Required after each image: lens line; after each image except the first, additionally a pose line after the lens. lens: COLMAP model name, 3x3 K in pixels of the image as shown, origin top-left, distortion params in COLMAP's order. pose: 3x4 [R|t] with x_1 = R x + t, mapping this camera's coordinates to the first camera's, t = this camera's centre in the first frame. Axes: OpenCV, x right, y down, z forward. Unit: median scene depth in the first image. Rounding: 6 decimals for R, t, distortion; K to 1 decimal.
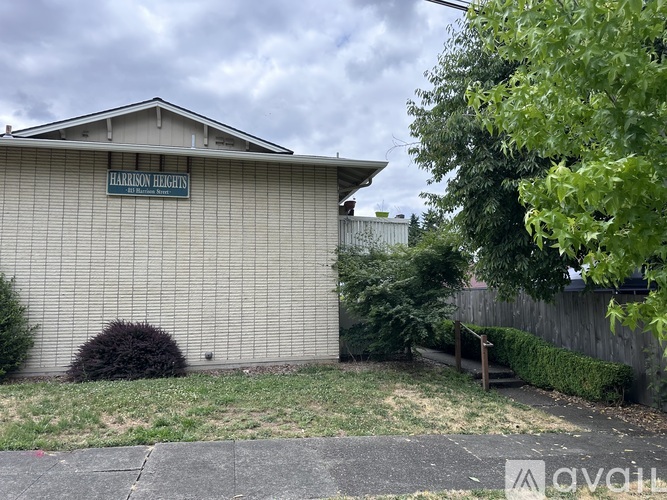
lens RADIAL K [[467.1, 0, 333.5], [0, 467.1, 250.0], [0, 0, 1]] dist [0.122737, -0.169211]
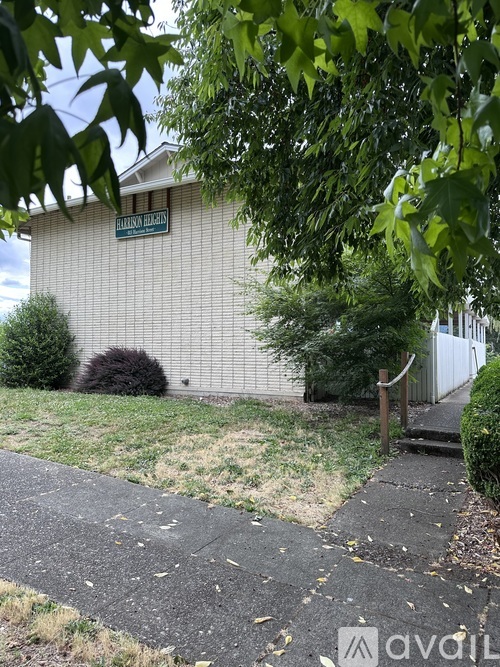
lens RADIAL K [[467.1, 0, 250.0], [0, 467.1, 333.5], [0, 0, 1]] dist [0.122737, -0.169211]
pose [[0.741892, -0.007248, -0.670480, 0.531728], [0.058155, 0.996869, 0.053572, 0.069631], [0.667992, -0.078737, 0.739991, 0.335186]]
